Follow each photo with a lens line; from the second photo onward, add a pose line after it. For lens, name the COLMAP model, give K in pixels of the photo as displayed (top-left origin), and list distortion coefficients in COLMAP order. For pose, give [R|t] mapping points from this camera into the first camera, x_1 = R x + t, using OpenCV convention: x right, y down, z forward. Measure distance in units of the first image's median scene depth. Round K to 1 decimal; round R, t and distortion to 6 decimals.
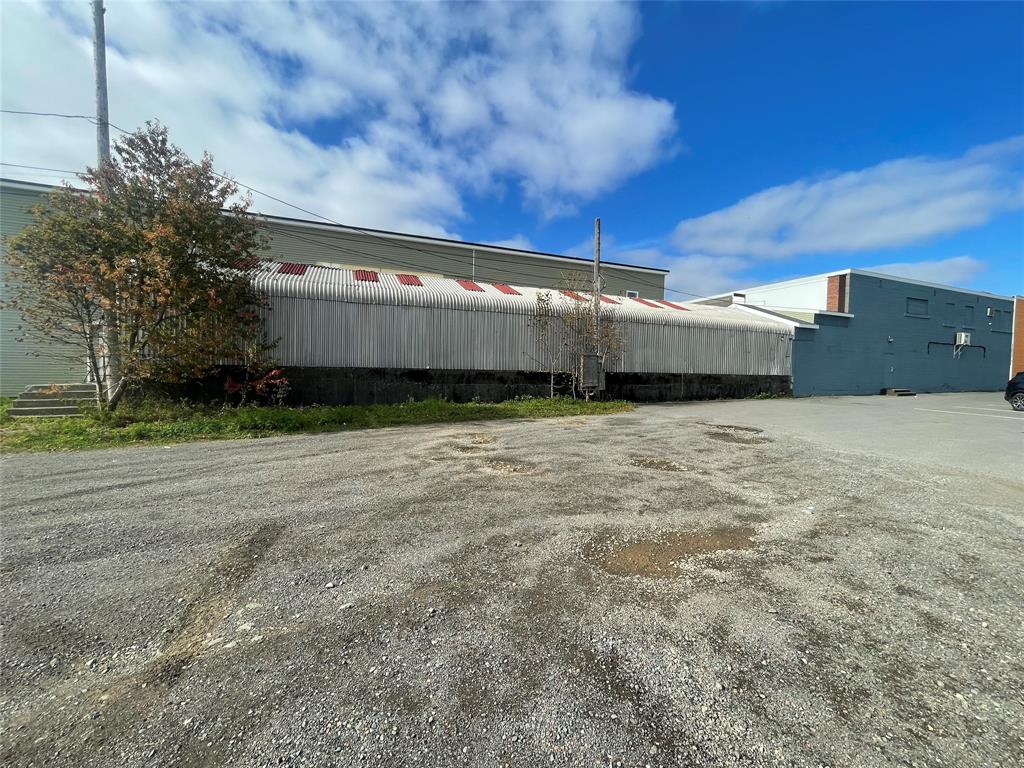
lens RADIAL K [[418.8, 0, 512.0], [0, 418.8, 384.0], [0, 0, 1]] dist [0.010712, -0.000071]
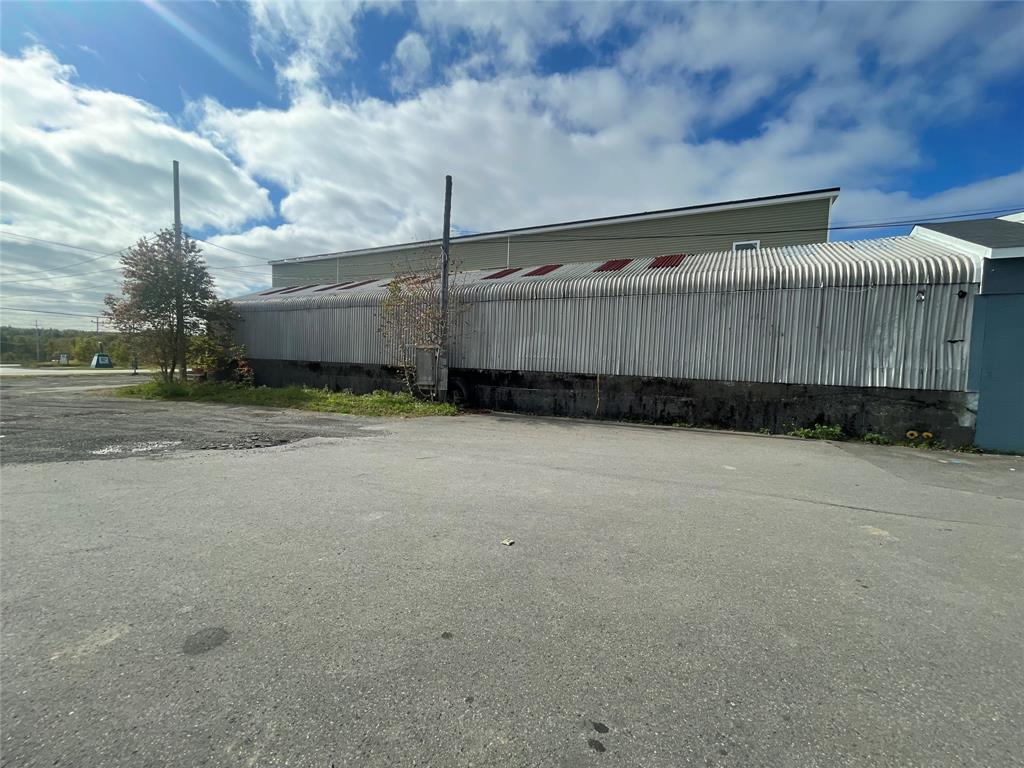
lens RADIAL K [[418.8, 0, 512.0], [0, 418.8, 384.0], [0, 0, 1]] dist [0.010712, -0.000071]
pose [[0.642723, 0.046245, -0.764701, 0.835273], [-0.046250, 0.998698, 0.021524, -0.019305], [0.764701, 0.021533, 0.644025, 0.534305]]
